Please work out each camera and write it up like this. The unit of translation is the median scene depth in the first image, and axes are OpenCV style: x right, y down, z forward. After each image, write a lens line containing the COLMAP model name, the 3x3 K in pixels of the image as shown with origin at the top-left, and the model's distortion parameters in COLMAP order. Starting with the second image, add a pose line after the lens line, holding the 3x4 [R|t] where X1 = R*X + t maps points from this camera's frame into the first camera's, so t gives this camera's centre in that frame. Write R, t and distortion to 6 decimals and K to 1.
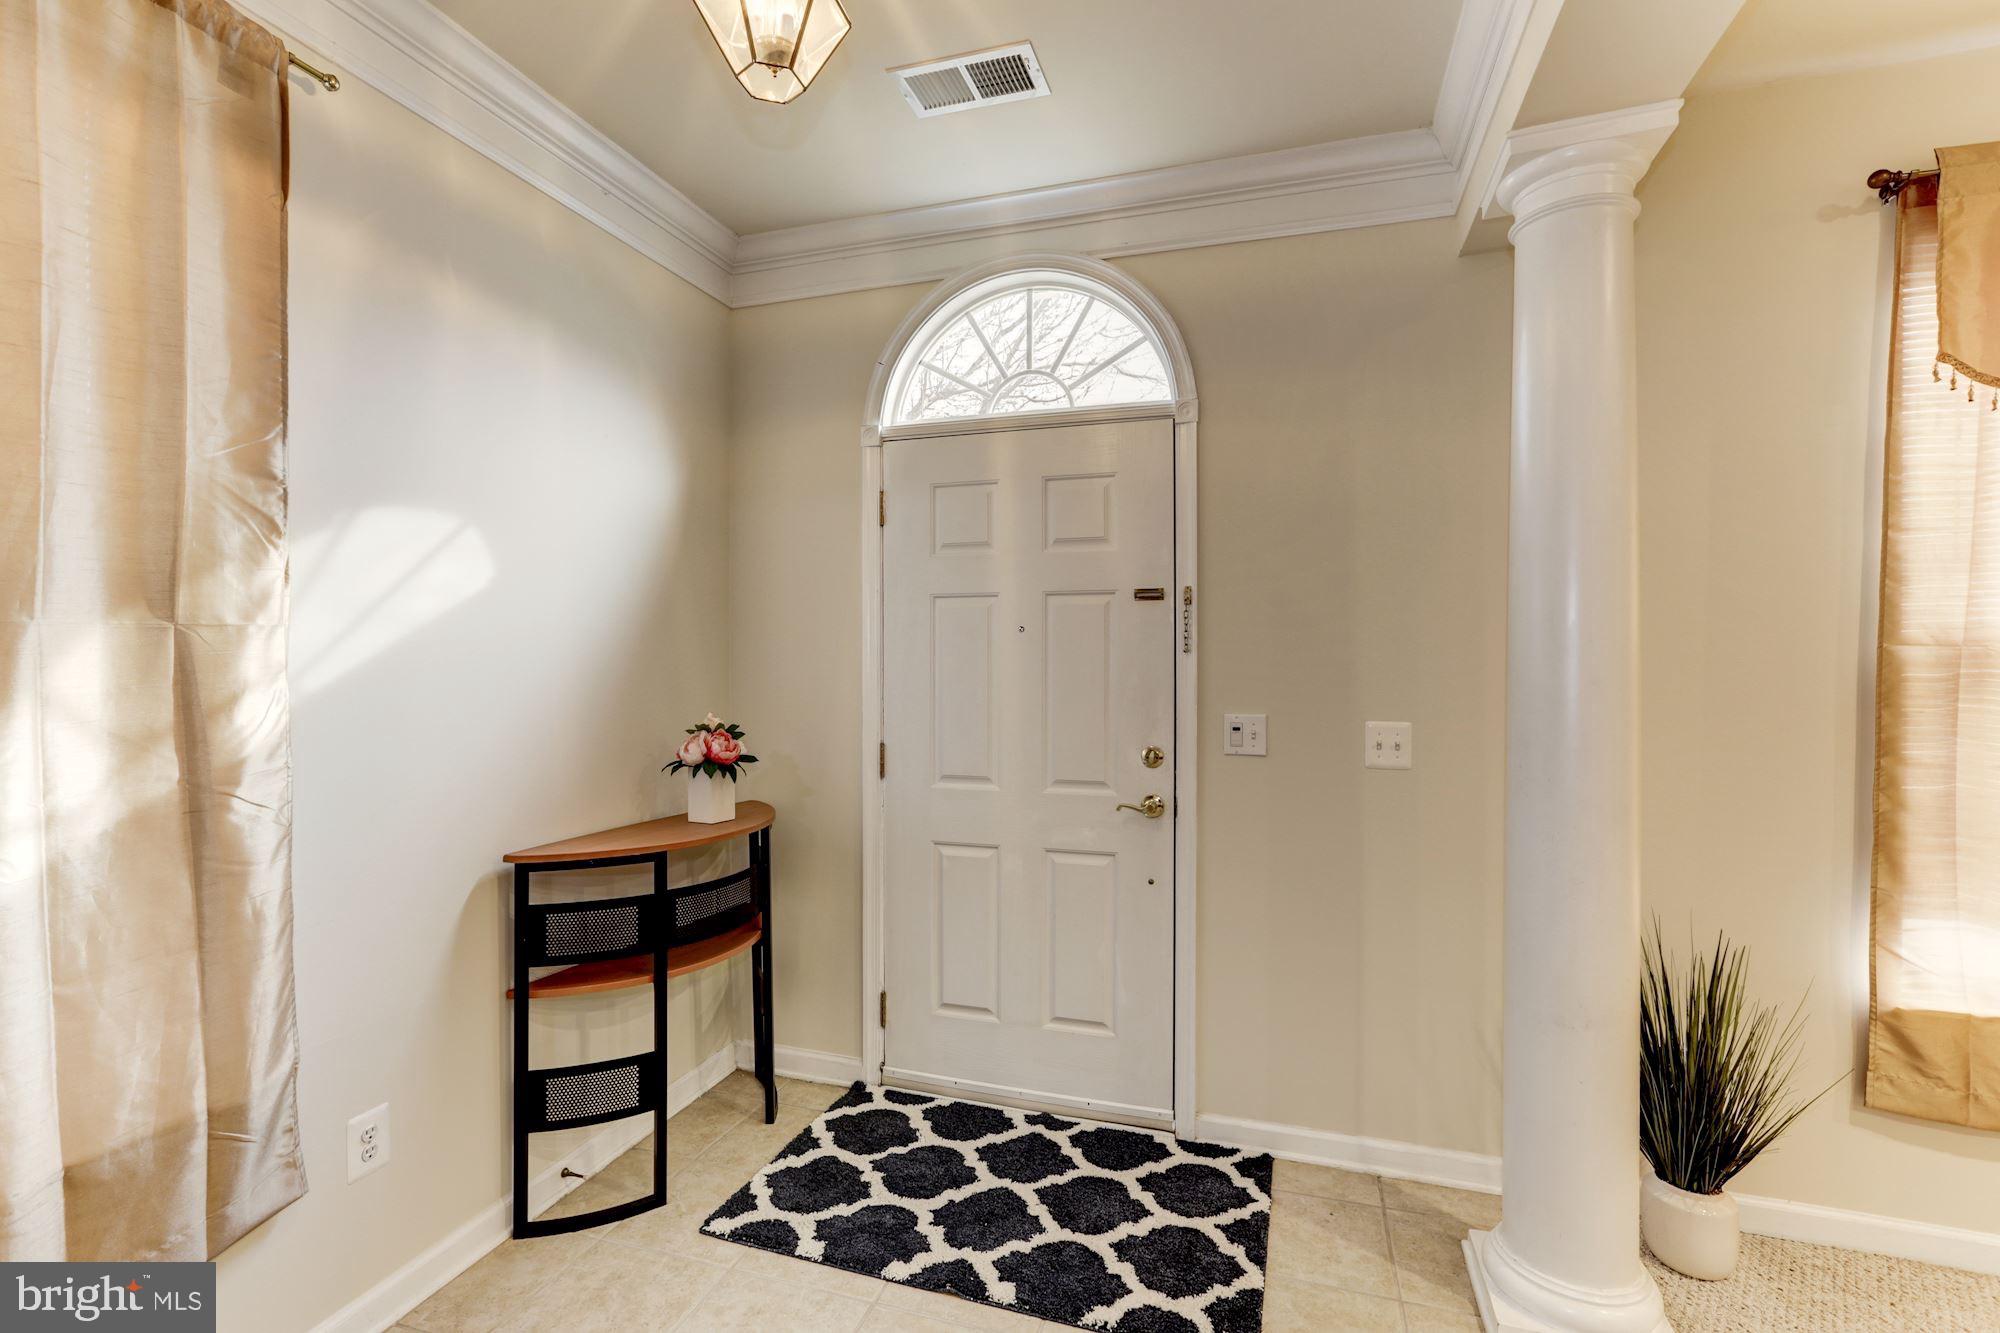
lens RADIAL K [[909.9, 0, 1001.6], [0, 909.9, 659.0], [0, 0, 1]] dist [-0.029827, 0.018165]
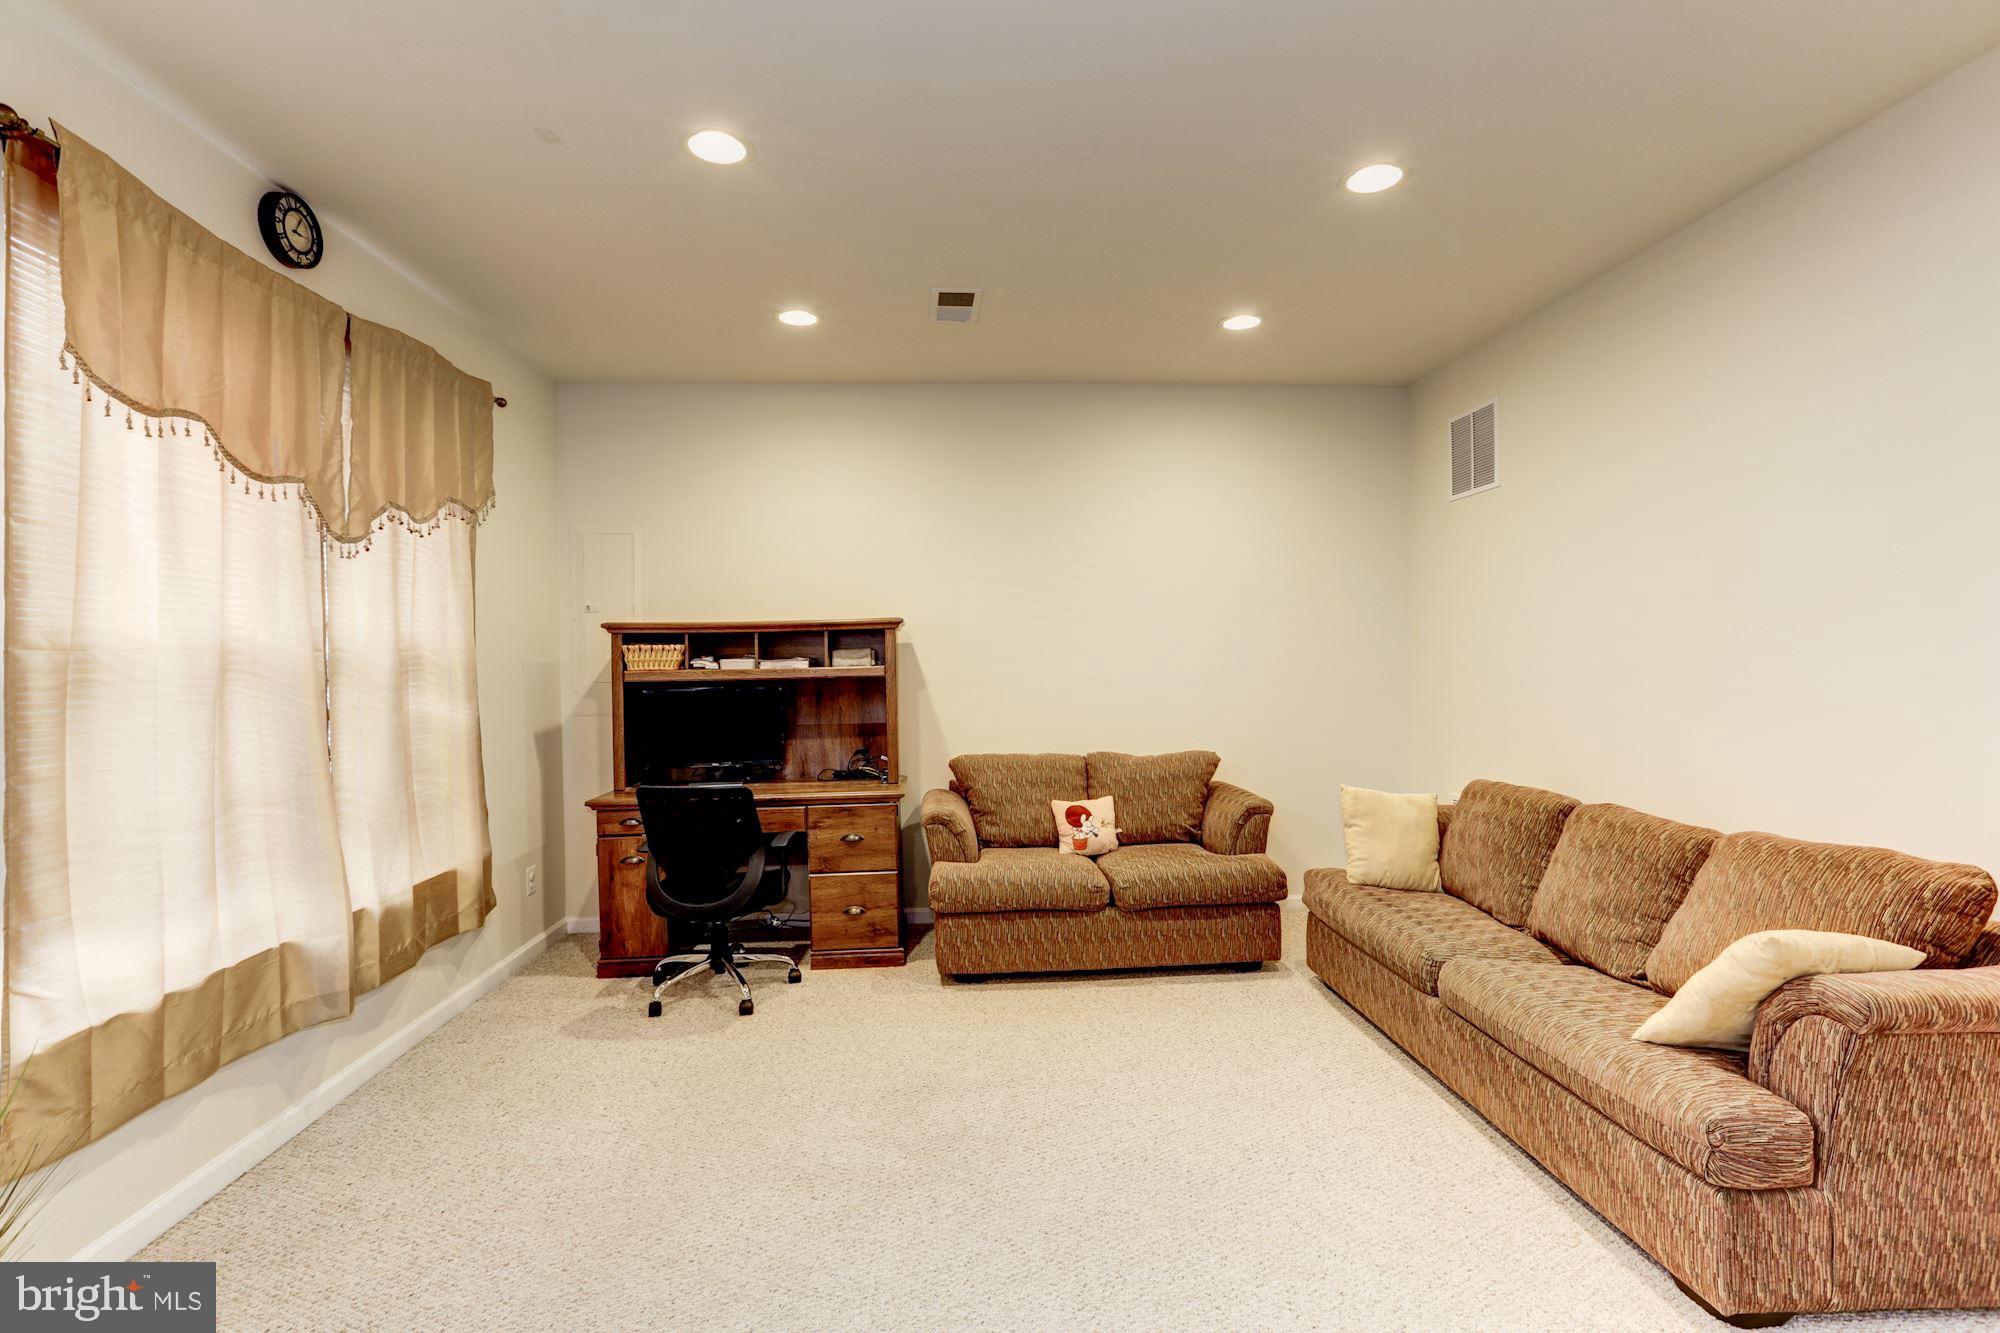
lens RADIAL K [[909.9, 0, 996.2], [0, 909.9, 653.1], [0, 0, 1]] dist [-0.029827, 0.018165]
pose [[-0.362099, 0.006043, 0.932120, -0.180637], [0.012637, 0.999919, -0.001573, 0.001882], [-0.932054, 0.011209, -0.362146, 0.410701]]
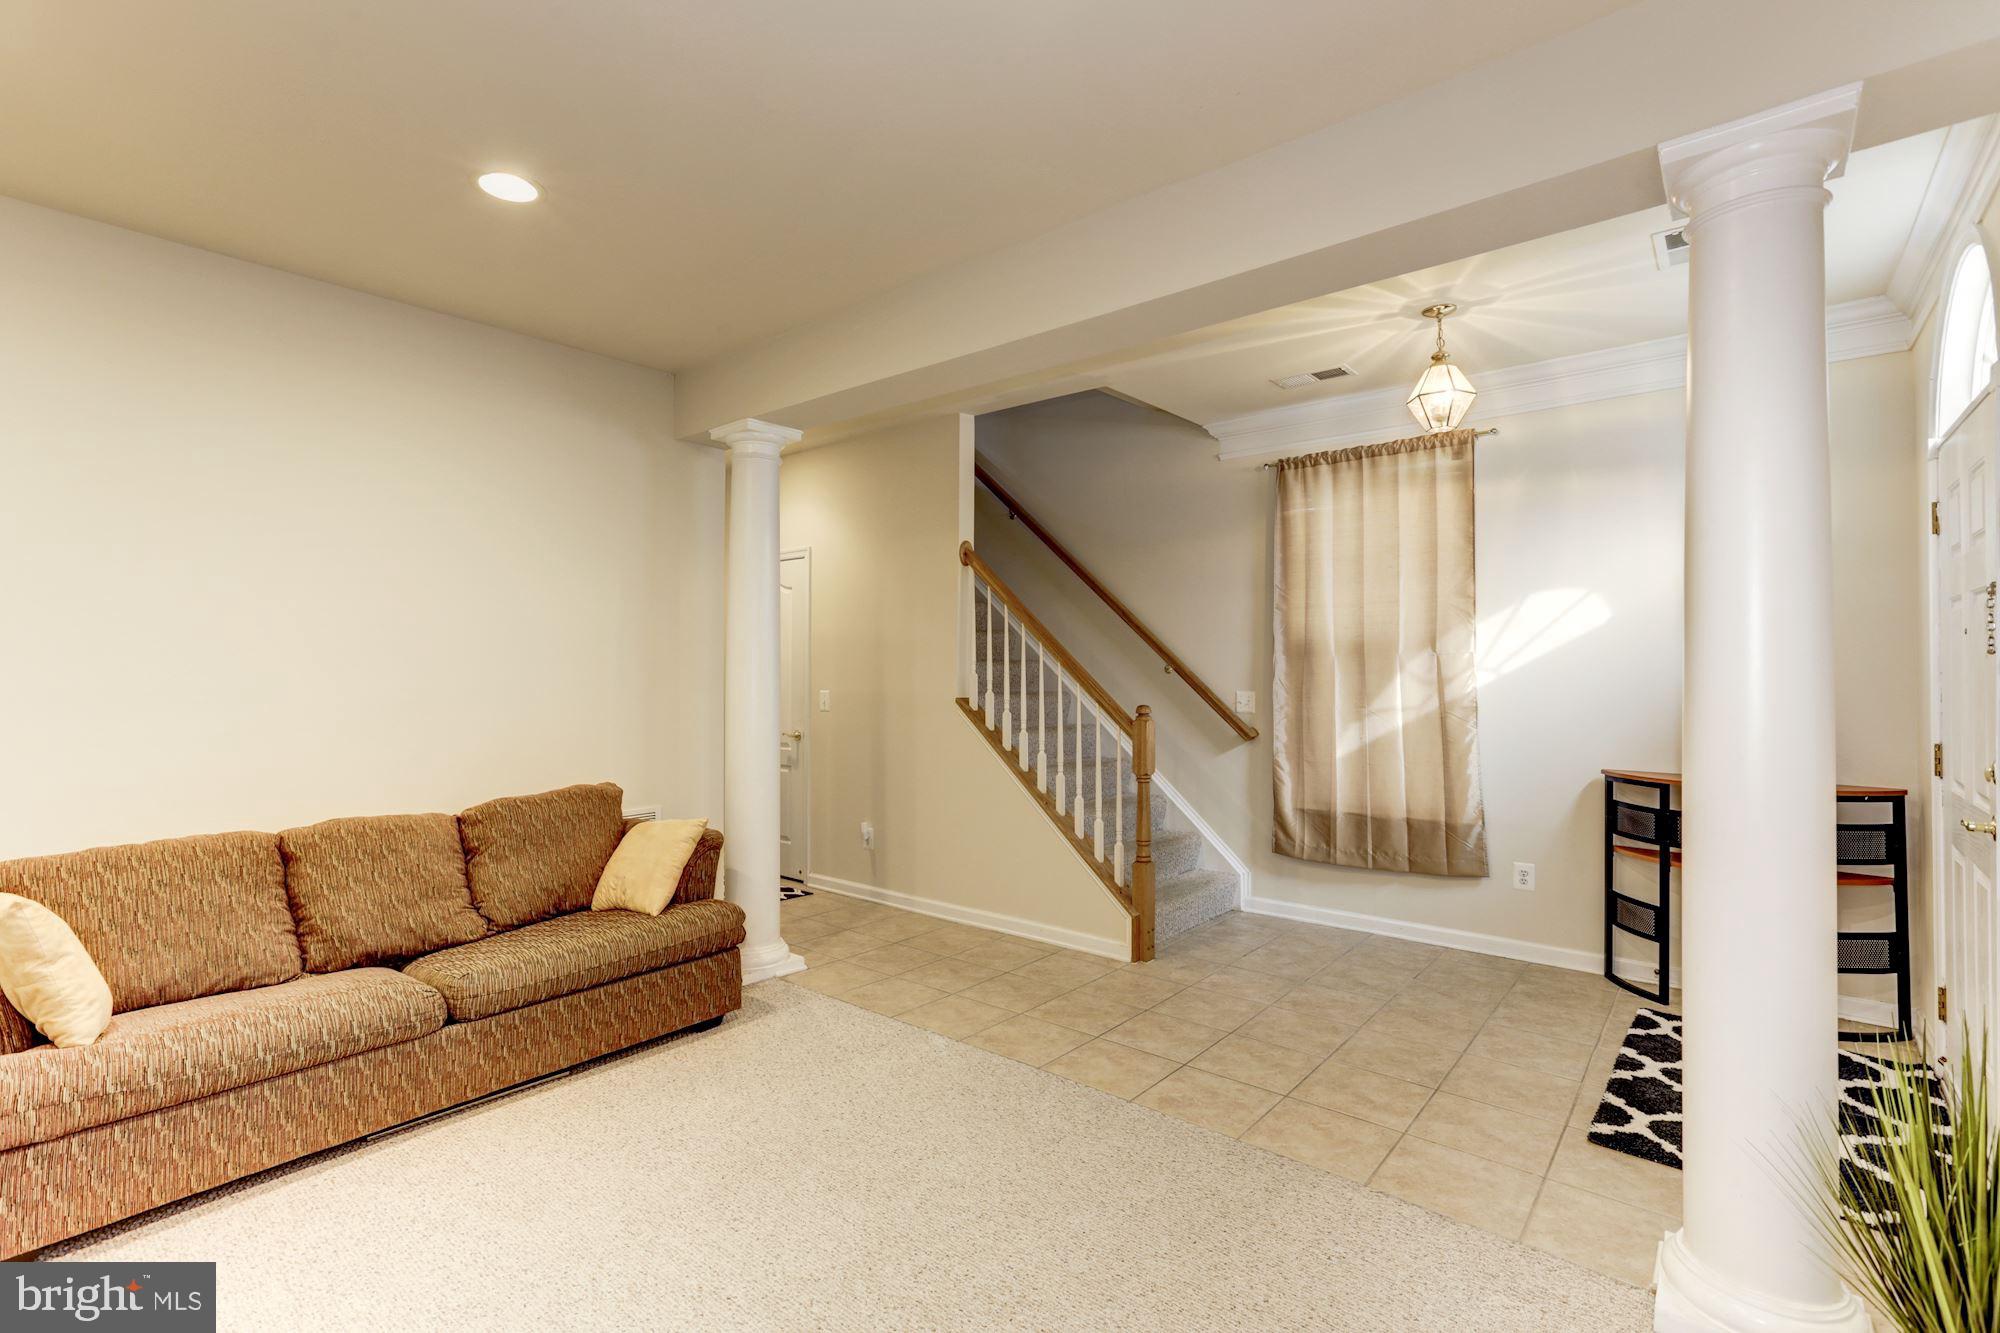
lens RADIAL K [[909.9, 0, 985.6], [0, 909.9, 663.8], [0, 0, 1]] dist [-0.029827, 0.018165]
pose [[-0.383641, -0.003513, -0.923476, 1.656396], [0.001586, 0.999989, -0.004464, 0.004394], [0.923481, -0.003177, -0.383631, 0.529397]]
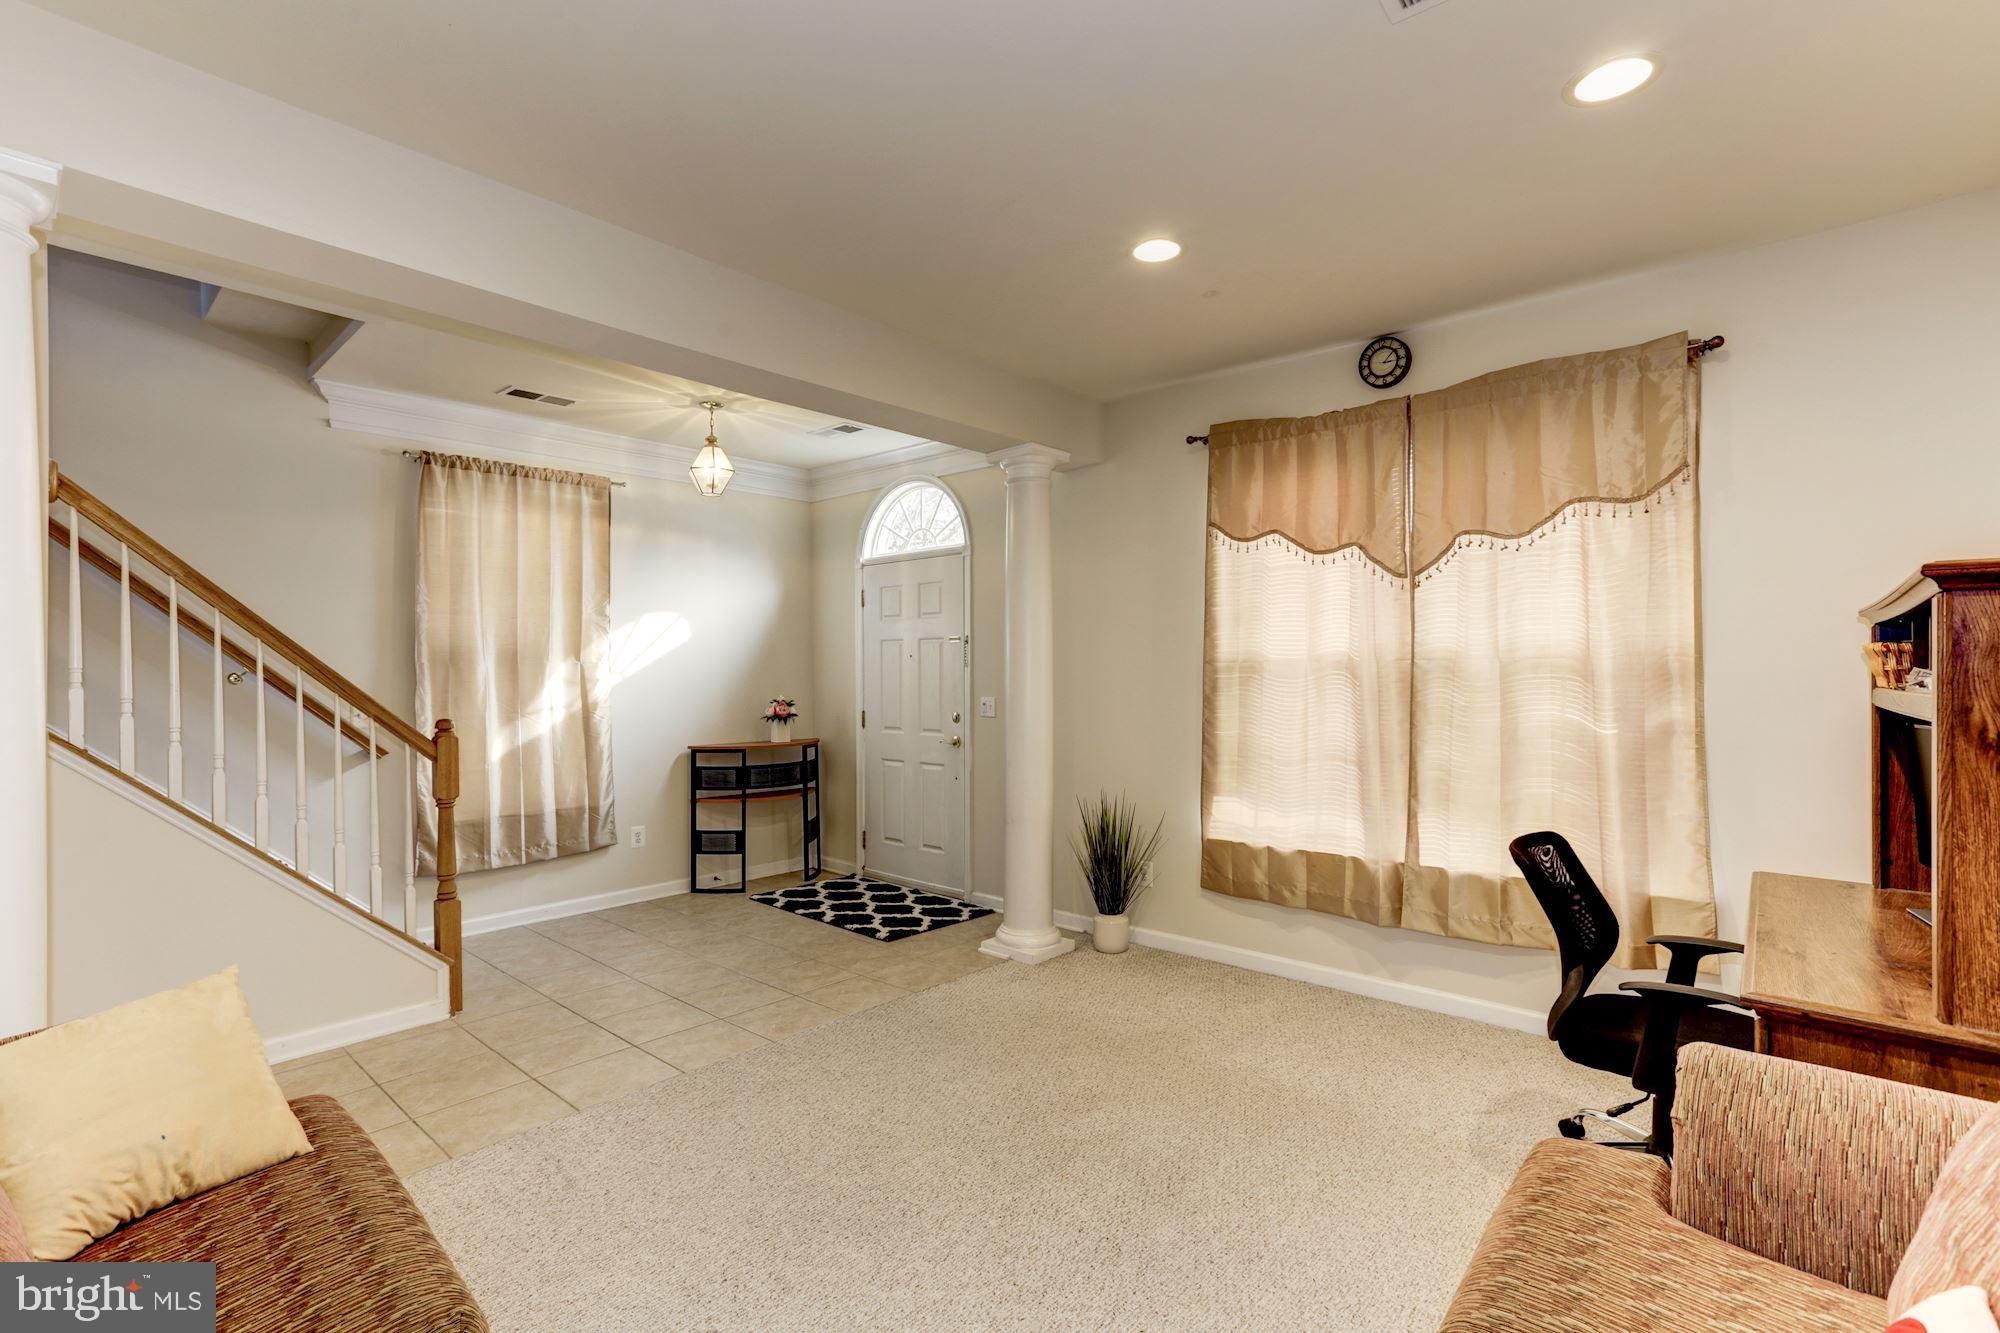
lens RADIAL K [[909.9, 0, 1001.6], [0, 909.9, 661.8], [0, 0, 1]] dist [-0.029827, 0.018165]
pose [[0.914601, -0.007610, -0.404286, 1.349049], [0.004367, 0.999950, -0.008944, -0.001338], [0.404334, 0.006414, 0.914589, -1.045329]]
